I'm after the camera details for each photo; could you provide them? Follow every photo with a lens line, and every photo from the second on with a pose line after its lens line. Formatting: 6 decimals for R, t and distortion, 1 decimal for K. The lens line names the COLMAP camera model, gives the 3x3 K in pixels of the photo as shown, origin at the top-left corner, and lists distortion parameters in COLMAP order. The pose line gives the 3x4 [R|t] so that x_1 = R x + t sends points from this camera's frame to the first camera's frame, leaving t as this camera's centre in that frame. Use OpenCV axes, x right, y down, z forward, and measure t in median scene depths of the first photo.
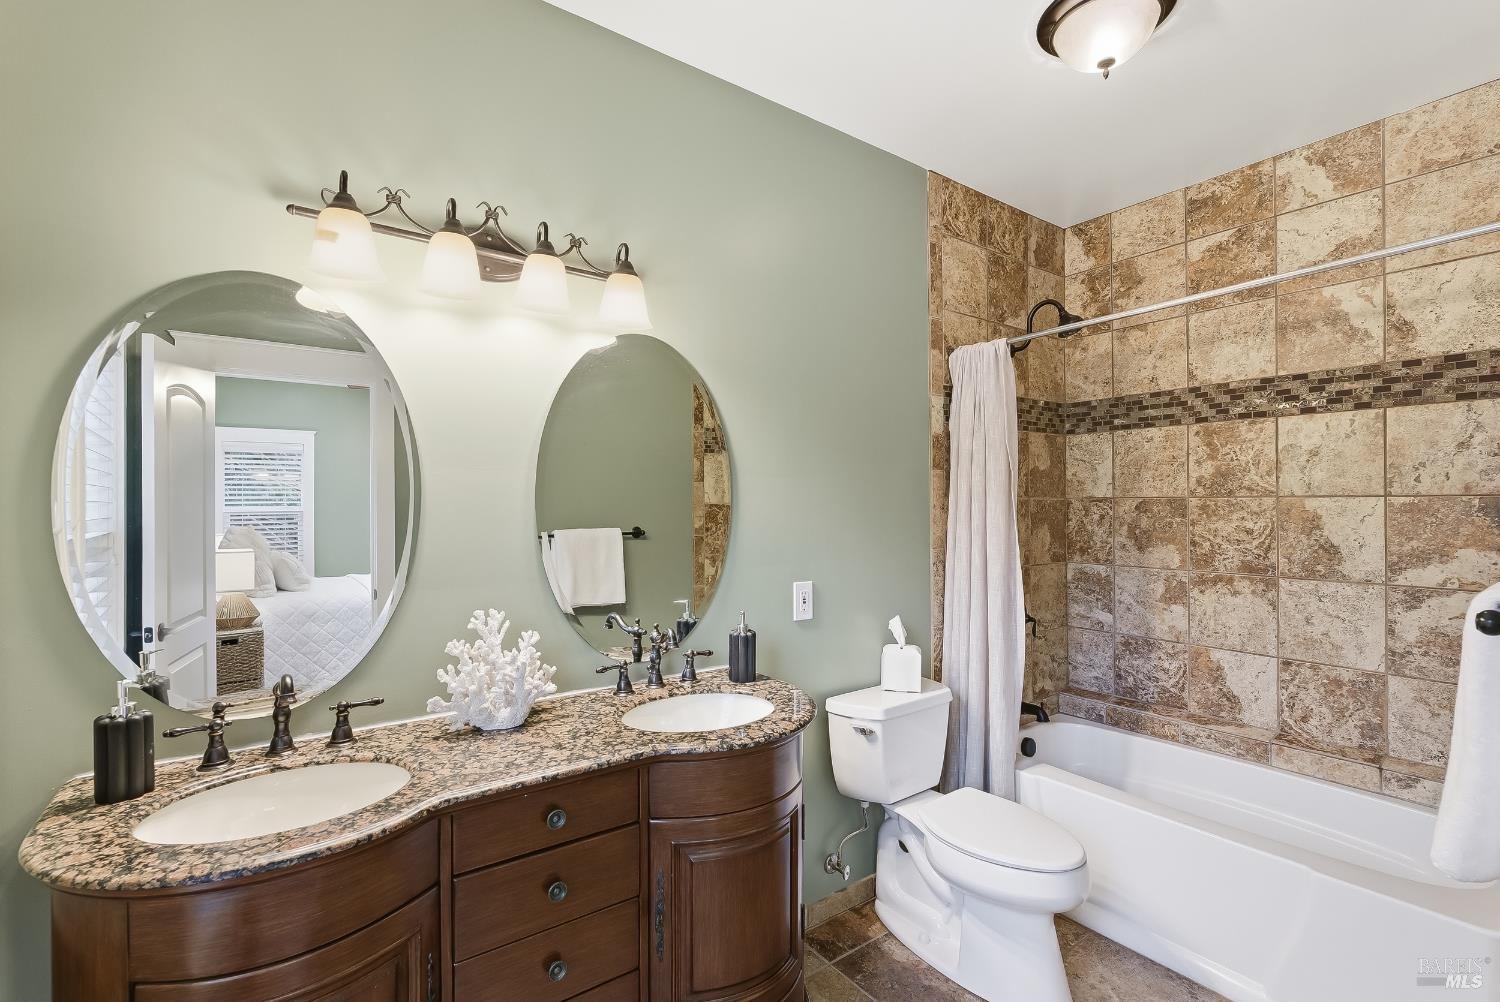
lens RADIAL K [[670.6, 0, 750.0], [0, 670.6, 501.0], [0, 0, 1]] dist [-0.005227, -0.000137]
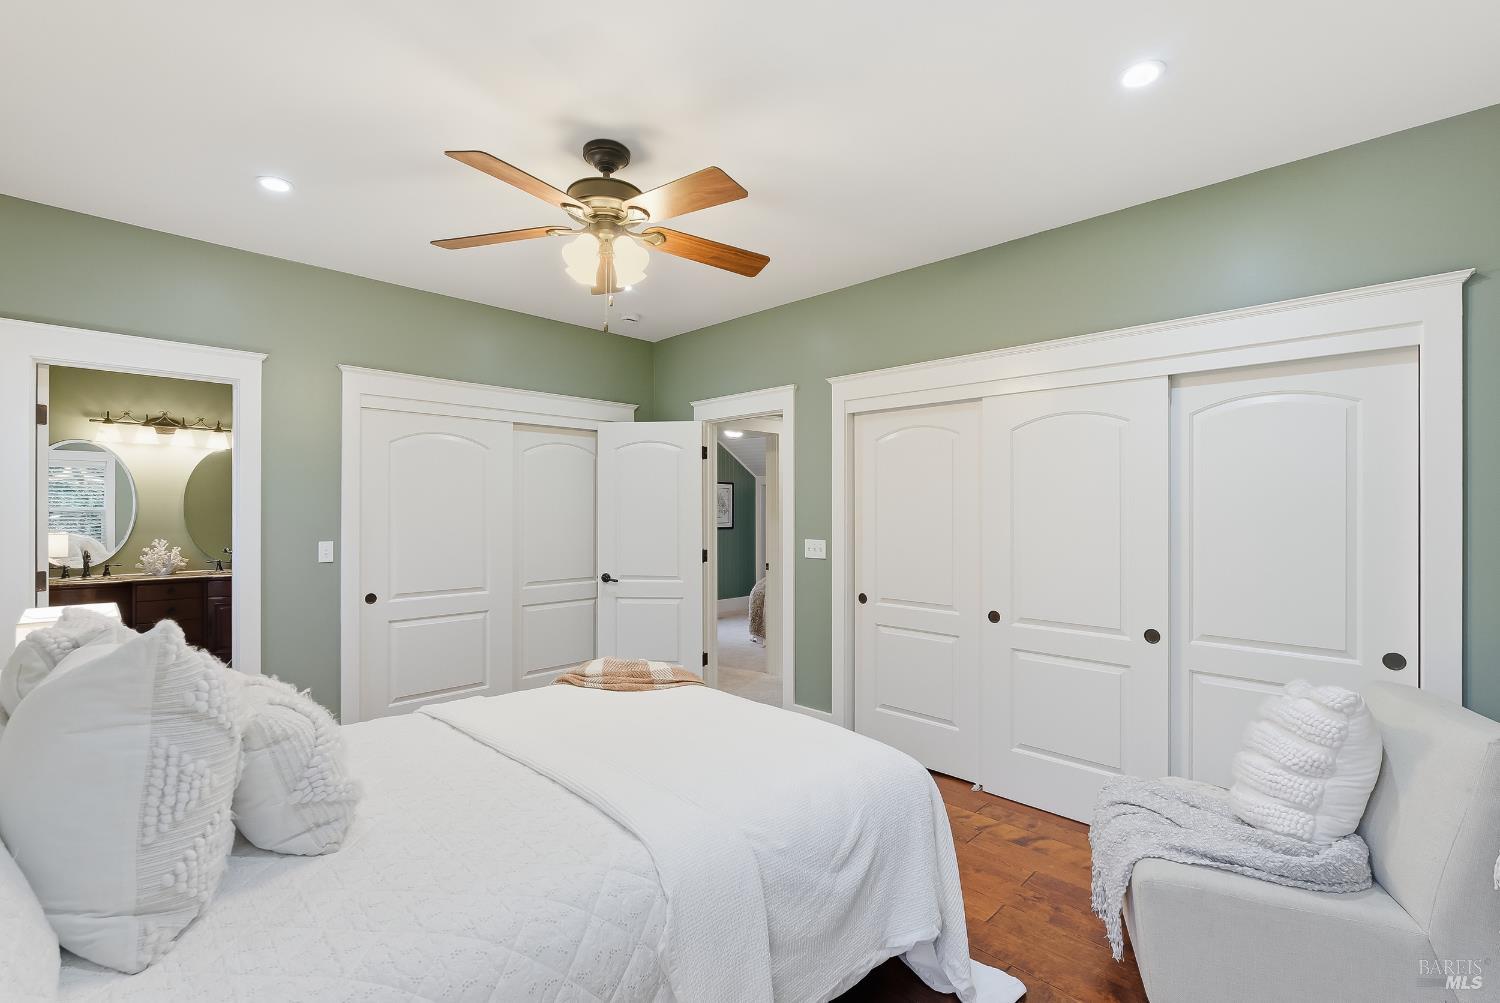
lens RADIAL K [[670.6, 0, 750.0], [0, 670.6, 501.5], [0, 0, 1]] dist [-0.005227, -0.000137]
pose [[0.985298, 0.006783, 0.170708, 1.902514], [-0.006186, 0.999973, -0.004028, -0.025699], [-0.170730, 0.002912, 0.985313, -2.717753]]
